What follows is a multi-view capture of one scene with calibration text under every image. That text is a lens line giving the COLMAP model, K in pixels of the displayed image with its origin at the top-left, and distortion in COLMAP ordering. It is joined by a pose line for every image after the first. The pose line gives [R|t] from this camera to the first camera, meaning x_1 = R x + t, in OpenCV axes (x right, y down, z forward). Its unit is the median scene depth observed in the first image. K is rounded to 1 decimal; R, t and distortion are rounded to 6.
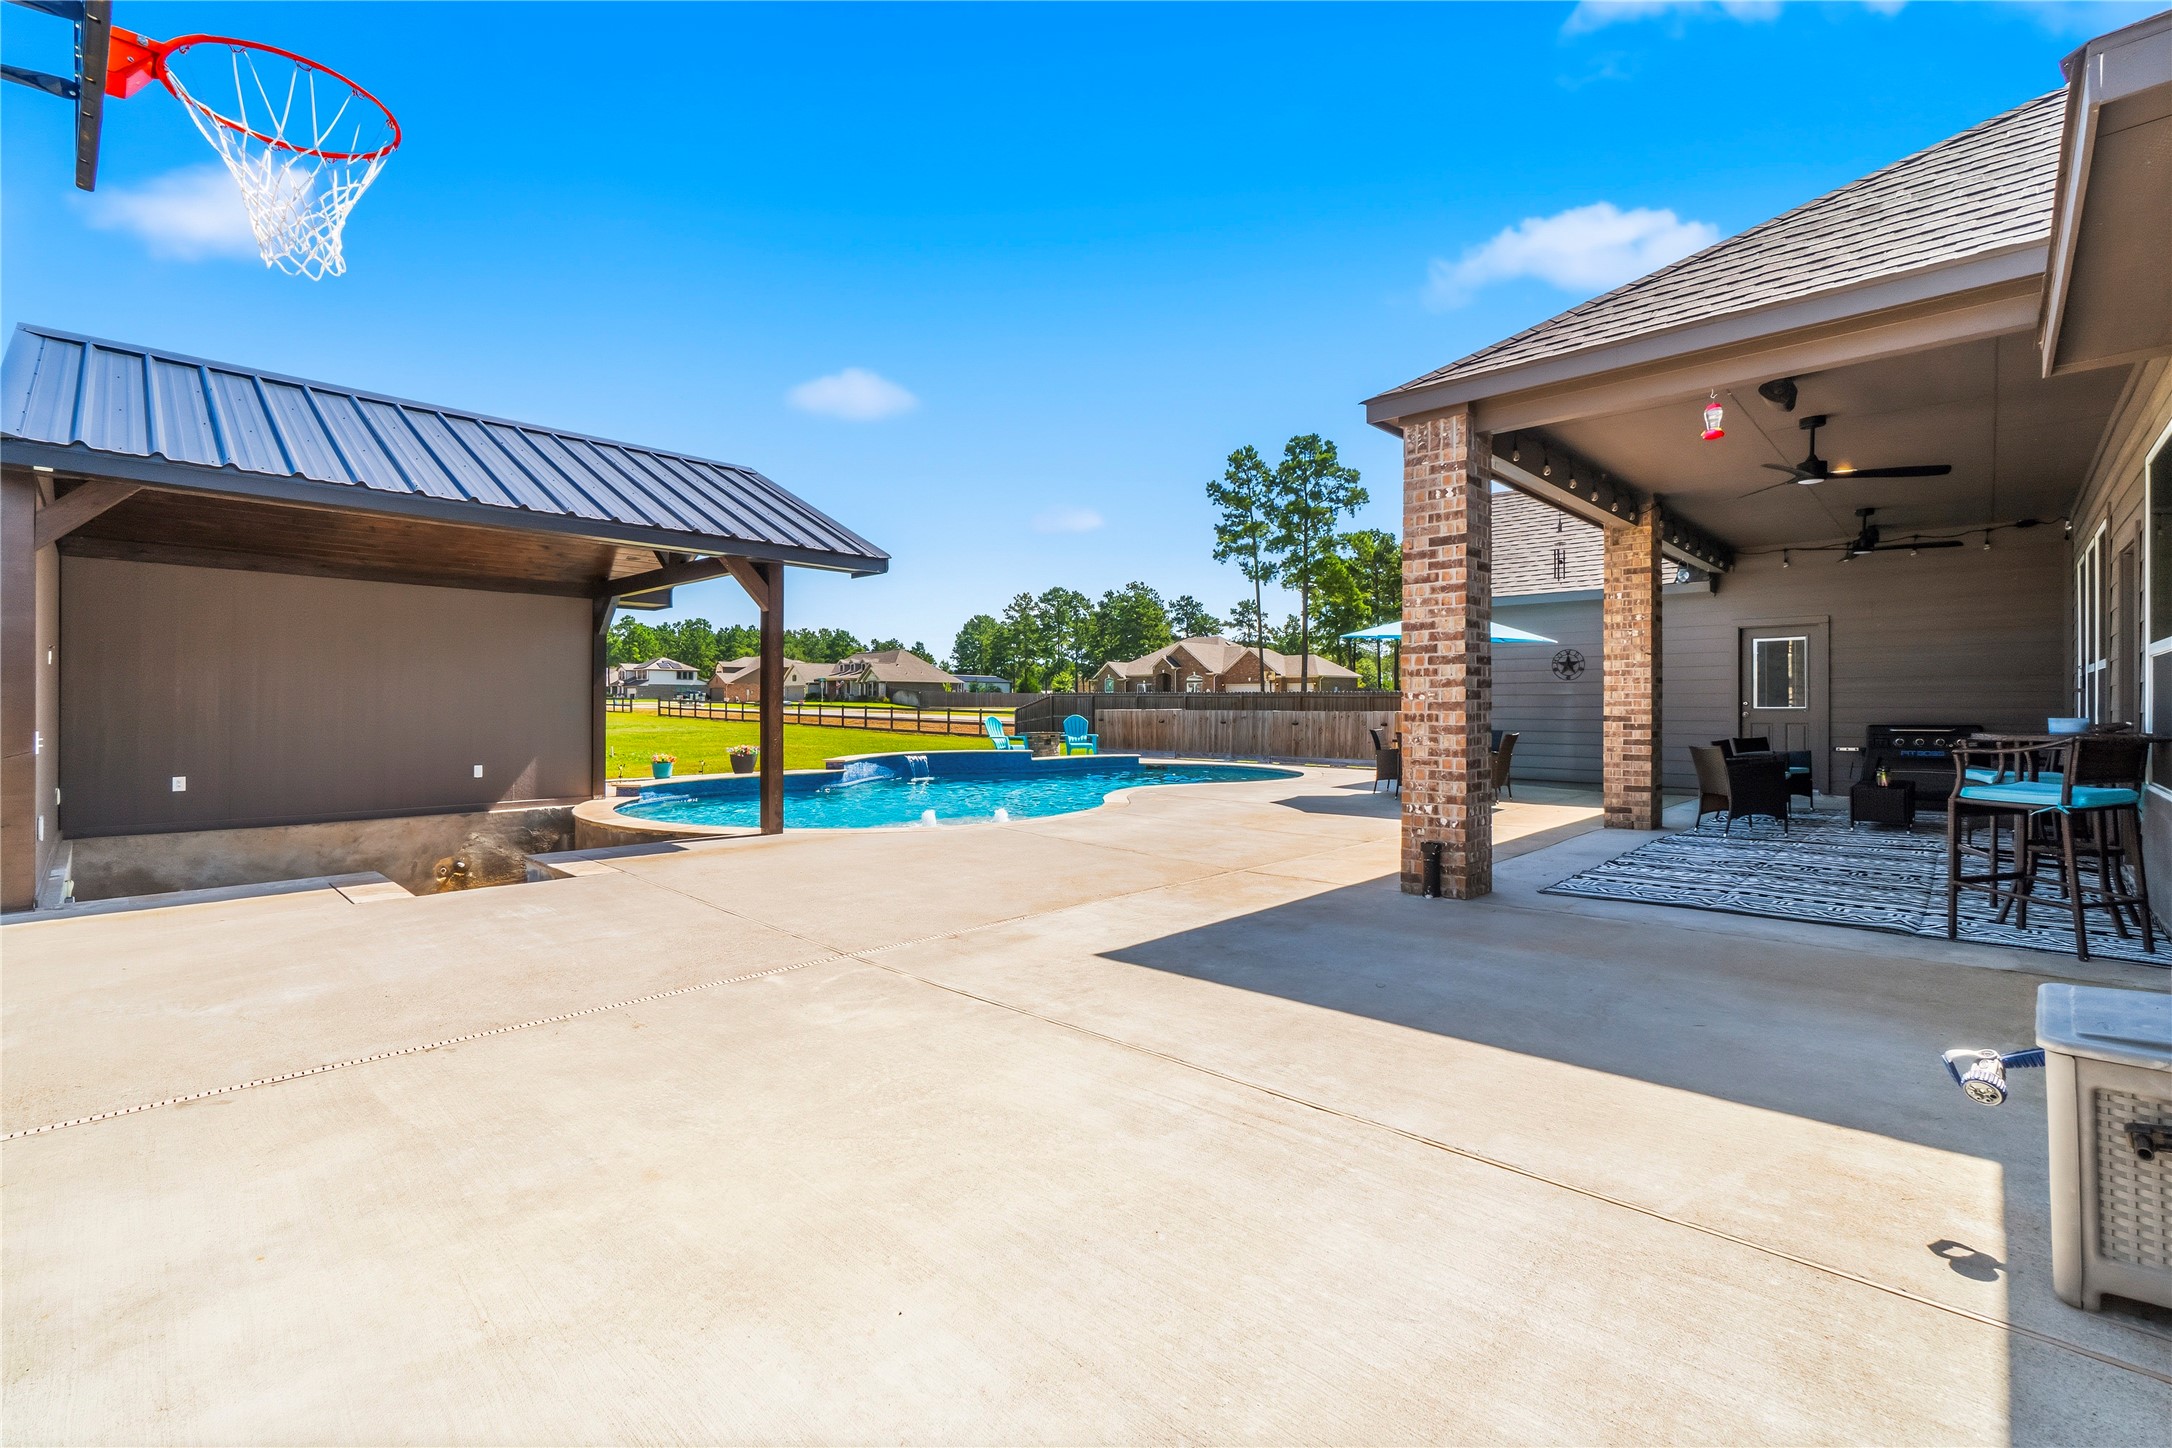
lens RADIAL K [[940.9, 0, 1099.0], [0, 940.9, 723.6], [0, 0, 1]] dist [-0.002155, 0.000009]
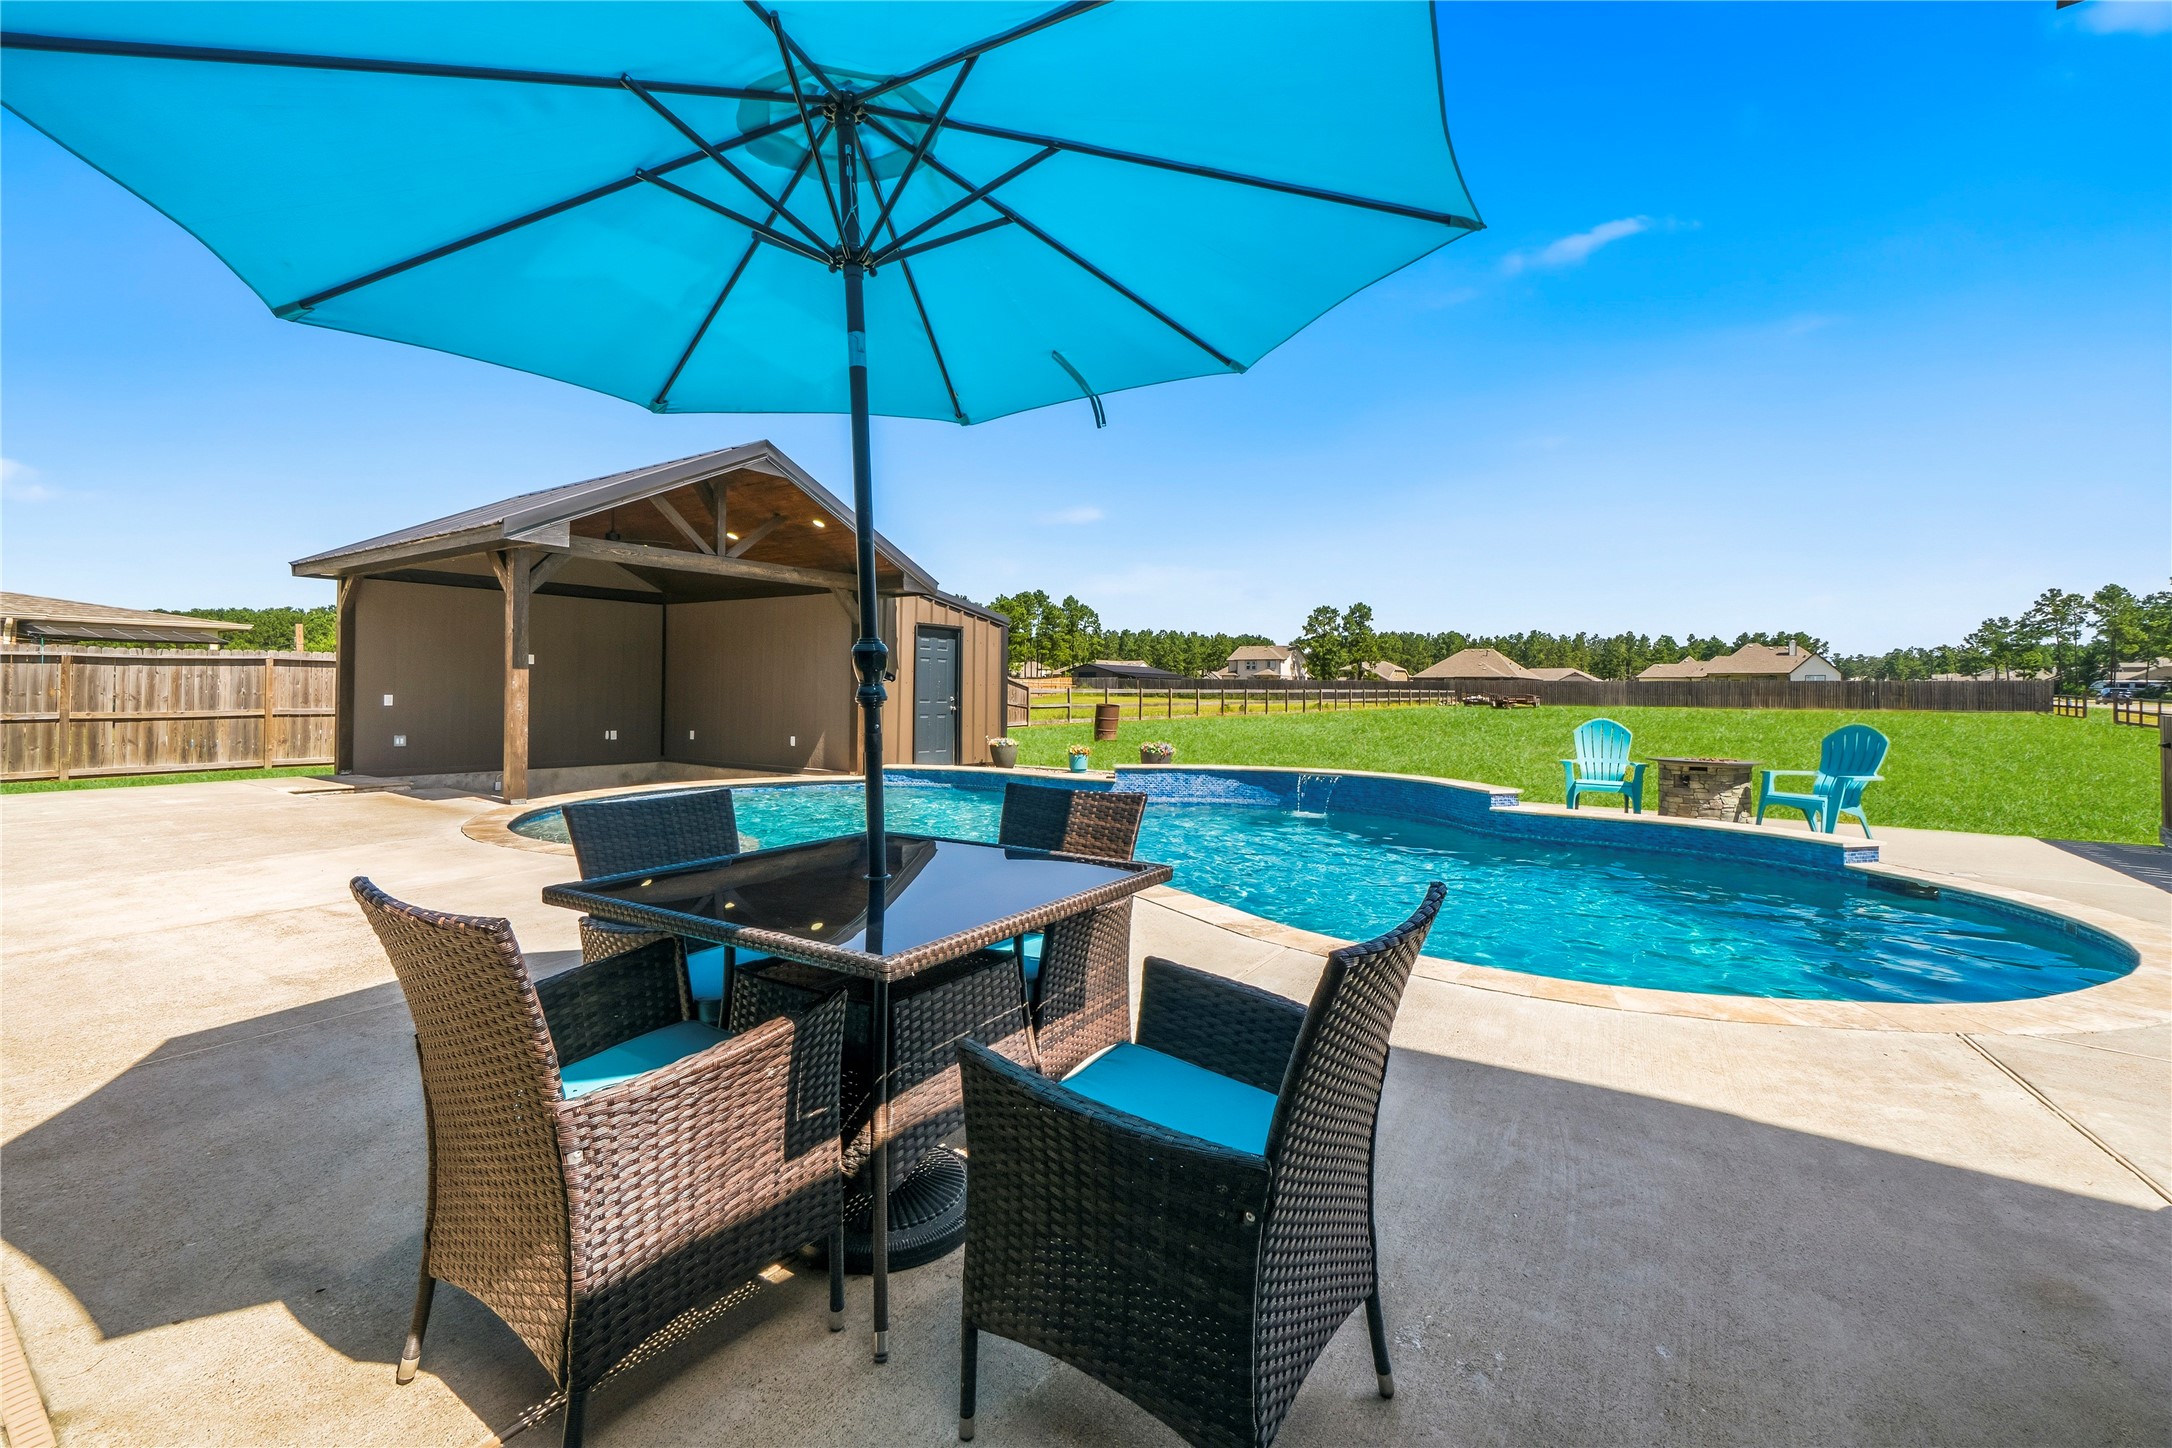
lens RADIAL K [[940.9, 0, 1049.1], [0, 940.9, 712.7], [0, 0, 1]] dist [-0.002155, 0.000009]
pose [[0.110448, 0.019030, -0.993700, 0.096284], [-0.031192, 0.999391, 0.015672, -0.002445], [0.993392, 0.029265, 0.110974, 0.198540]]
